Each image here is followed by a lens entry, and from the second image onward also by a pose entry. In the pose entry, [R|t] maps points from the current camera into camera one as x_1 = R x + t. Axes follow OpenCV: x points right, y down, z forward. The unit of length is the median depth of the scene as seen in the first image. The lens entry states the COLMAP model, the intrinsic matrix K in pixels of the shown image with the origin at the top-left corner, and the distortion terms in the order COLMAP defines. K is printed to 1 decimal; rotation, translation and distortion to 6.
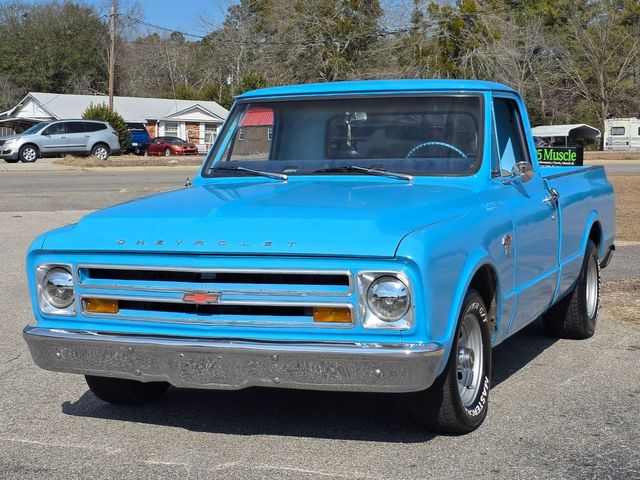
lens RADIAL K [[1229.3, 0, 324.4], [0, 1229.3, 238.2], [0, 0, 1]] dist [0.129950, 0.000000]
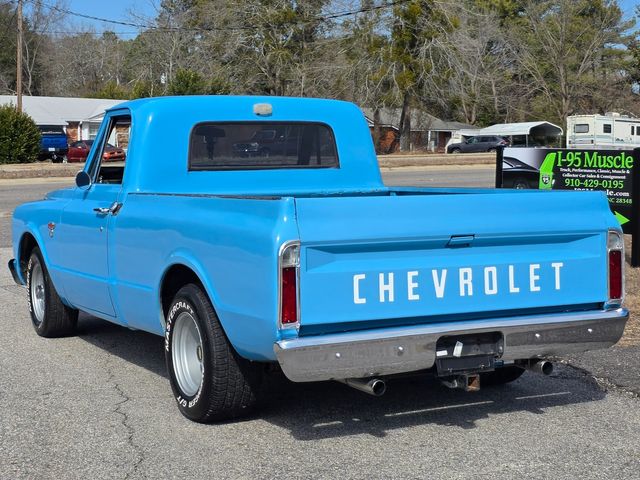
lens RADIAL K [[1149.4, 0, 322.5], [0, 1149.4, 207.4], [0, 0, 1]] dist [0.121781, 0.000000]
pose [[0.998551, -0.015606, 0.051497, -0.003885], [0.016729, 0.999630, -0.021444, -0.013786], [-0.051144, 0.022274, 0.998443, 0.167567]]
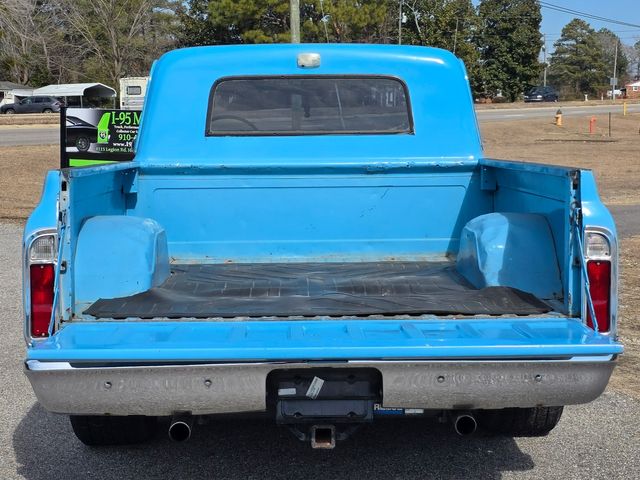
lens RADIAL K [[1236.1, 0, 347.5], [0, 1236.1, 241.6], [0, 0, 1]] dist [0.094466, 0.000000]
pose [[0.905042, -0.057662, 0.421395, -0.031184], [0.042770, 0.998084, 0.044715, -0.006047], [-0.423166, -0.022446, 0.905774, 0.061567]]
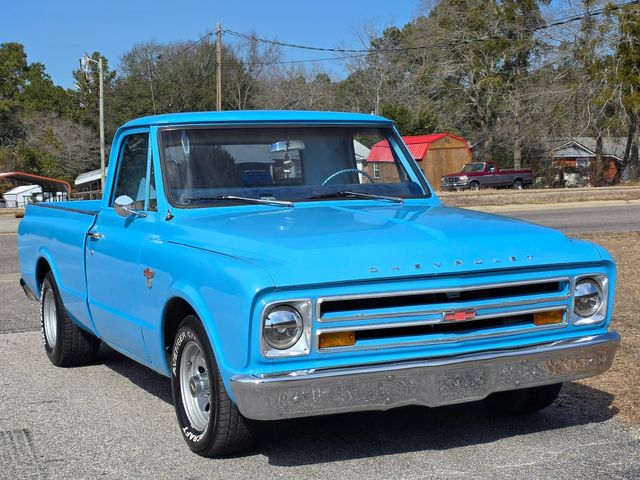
lens RADIAL K [[1037.9, 0, 320.9], [0, 1037.9, 263.8], [0, 0, 1]] dist [0.080453, 0.000000]
pose [[0.989373, -0.019001, -0.144150, -0.004736], [0.018973, 0.999819, -0.001569, -0.020664], [0.144153, -0.001182, 0.989555, 0.288203]]
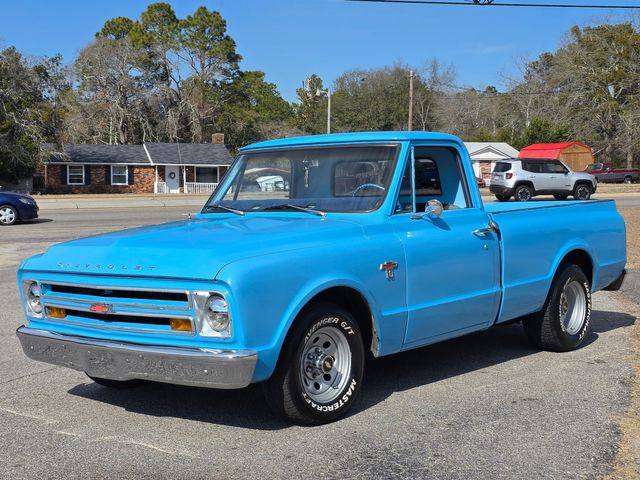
lens RADIAL K [[1003.7, 0, 312.7], [0, 1003.7, 251.4], [0, 0, 1]] dist [0.107604, 0.000000]
pose [[0.948395, 0.008603, -0.316976, 0.052056], [-0.009689, 0.999951, -0.001849, -0.001388], [0.316944, 0.004825, 0.948432, 0.007087]]
